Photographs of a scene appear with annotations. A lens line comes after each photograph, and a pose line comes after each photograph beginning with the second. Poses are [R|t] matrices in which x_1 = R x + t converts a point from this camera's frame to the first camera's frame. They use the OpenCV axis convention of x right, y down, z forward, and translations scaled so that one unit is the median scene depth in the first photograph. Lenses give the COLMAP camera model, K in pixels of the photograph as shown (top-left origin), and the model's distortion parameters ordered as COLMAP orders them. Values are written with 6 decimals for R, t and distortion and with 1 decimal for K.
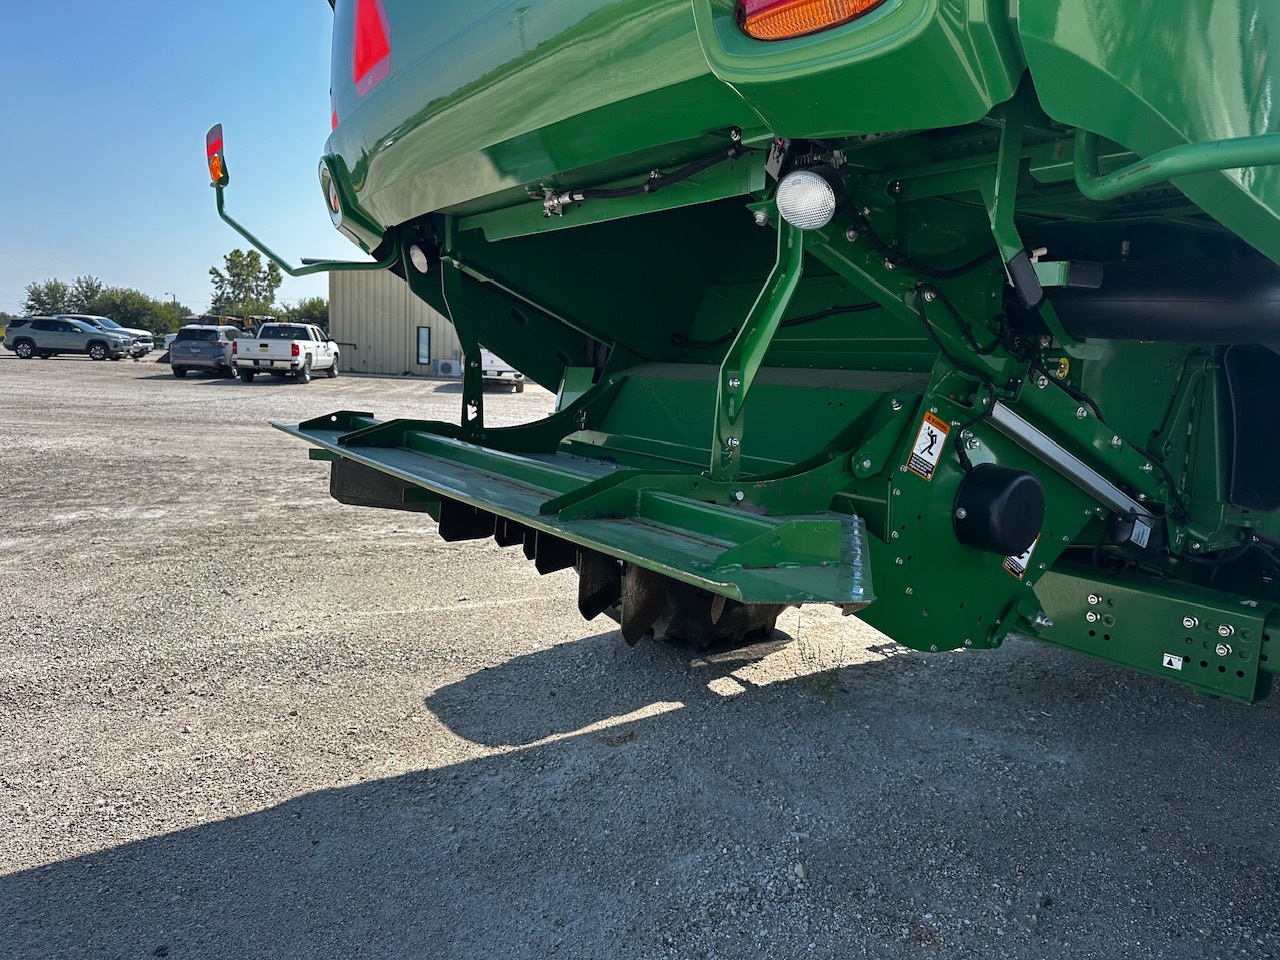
lens RADIAL K [[811.3, 0, 680.3], [0, 811.3, 474.5], [0, 0, 1]] dist [0.076495, -0.161245]
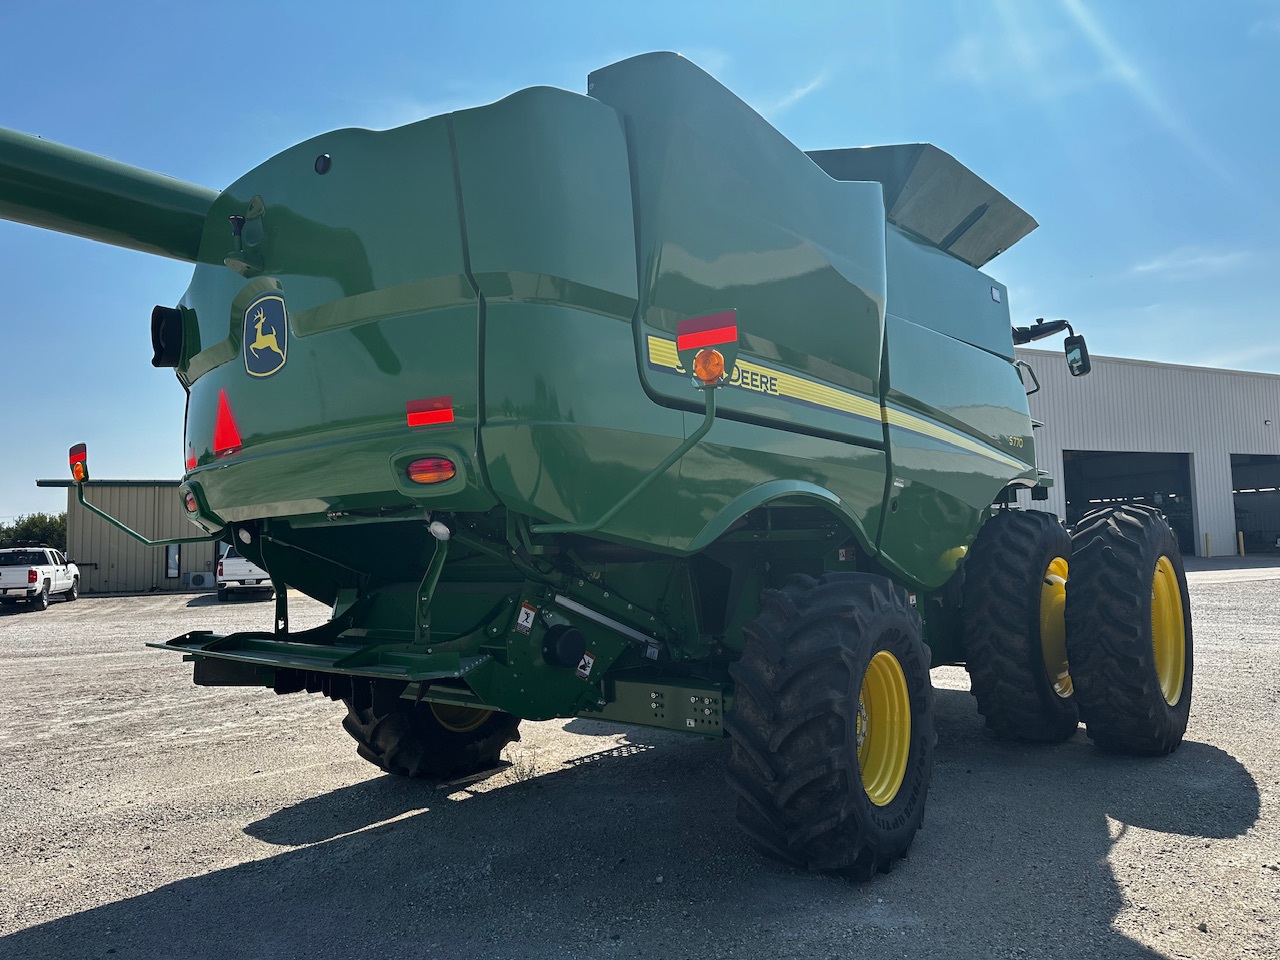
lens RADIAL K [[896.7, 0, 642.5], [0, 896.7, 484.4], [0, 0, 1]] dist [0.119454, -0.170379]
pose [[0.977500, -0.062670, 0.201412, 0.102720], [0.100412, 0.977967, -0.183025, 0.055685], [-0.185504, 0.199131, 0.962255, -0.926900]]
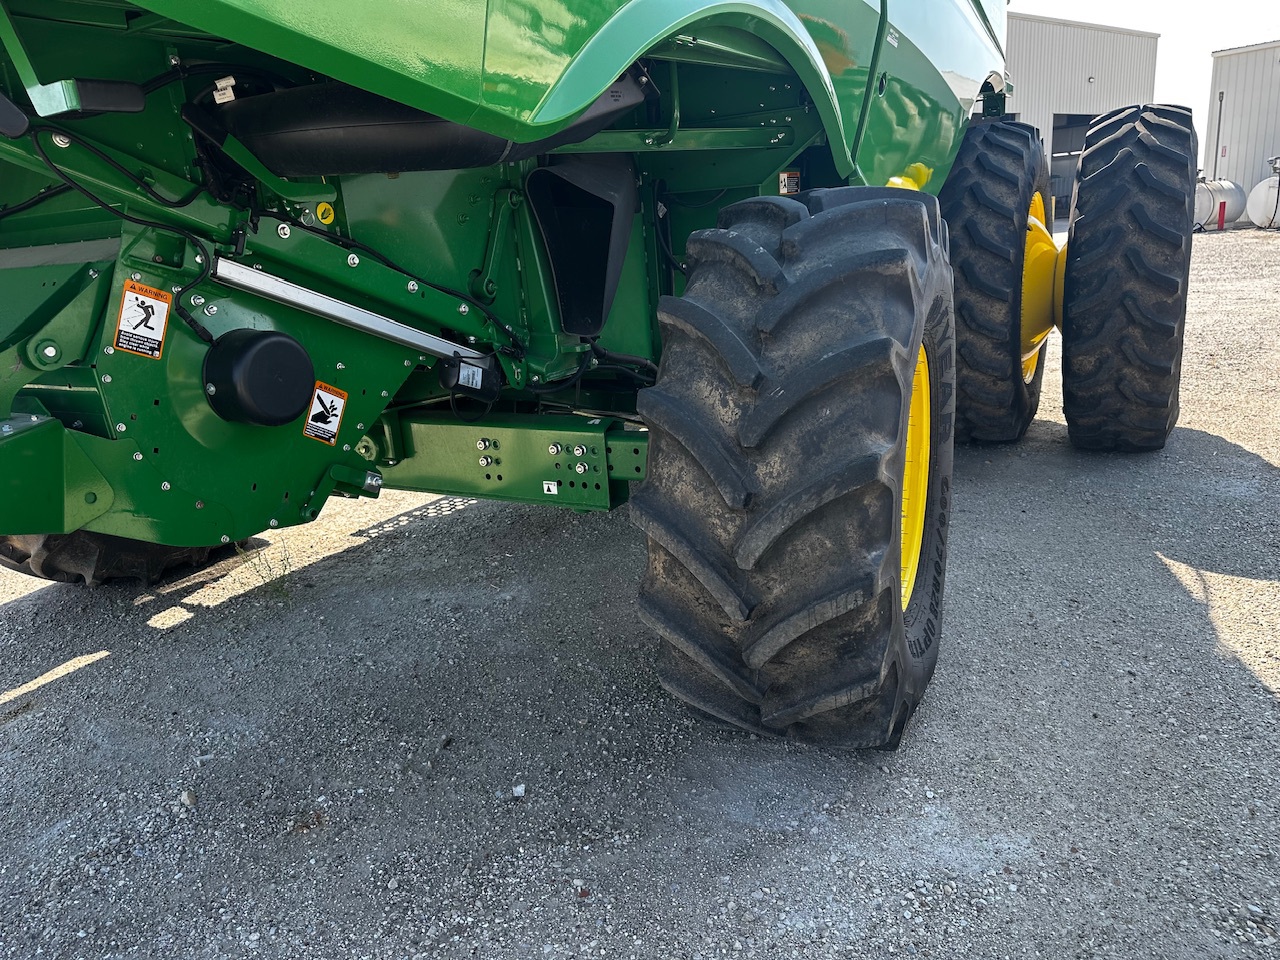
lens RADIAL K [[798.7, 0, 644.8], [0, 798.7, 461.0], [0, 0, 1]] dist [0.097306, -0.109237]
pose [[0.907070, -0.211455, 0.364019, 0.297681], [0.160901, 0.973186, 0.164377, 0.036992], [-0.389017, -0.090530, 0.916772, -0.009043]]
